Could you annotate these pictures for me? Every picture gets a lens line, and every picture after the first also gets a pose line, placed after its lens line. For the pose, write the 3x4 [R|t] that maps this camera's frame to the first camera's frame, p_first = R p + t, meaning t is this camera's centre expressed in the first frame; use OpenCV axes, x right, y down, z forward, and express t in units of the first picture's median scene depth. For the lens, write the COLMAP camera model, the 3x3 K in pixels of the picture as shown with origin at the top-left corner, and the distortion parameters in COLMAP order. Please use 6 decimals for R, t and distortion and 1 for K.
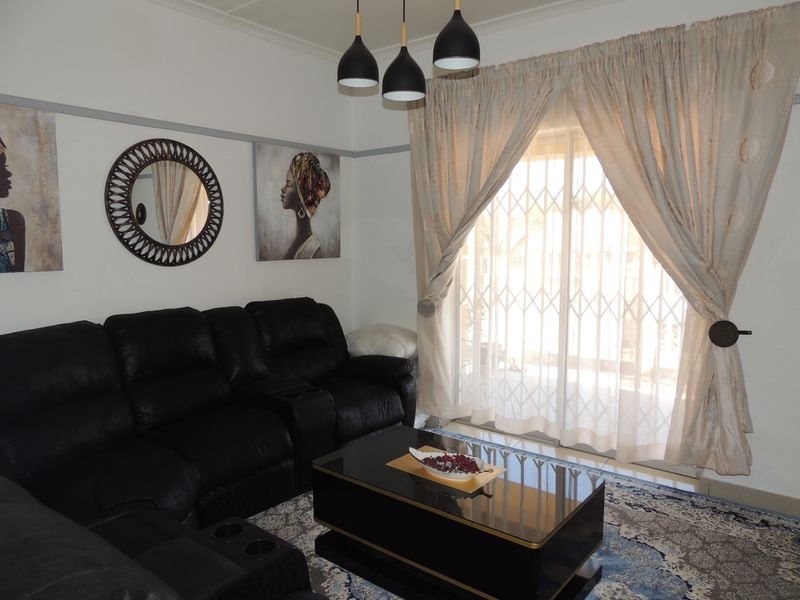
lens RADIAL K [[570.4, 0, 401.5], [0, 570.4, 298.6], [0, 0, 1]] dist [-0.010037, -0.003131]
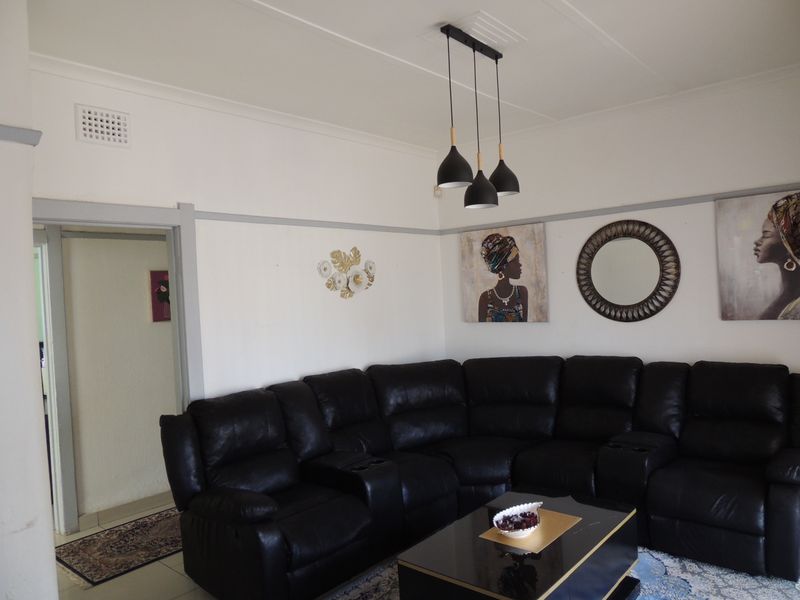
lens RADIAL K [[570.4, 0, 401.4], [0, 570.4, 302.4], [0, 0, 1]] dist [-0.010037, -0.003131]
pose [[-0.022481, 0.007091, -0.999722, 0.820260], [-0.067430, 0.997687, 0.008593, -0.075549], [0.997471, 0.067605, -0.021951, 0.532622]]
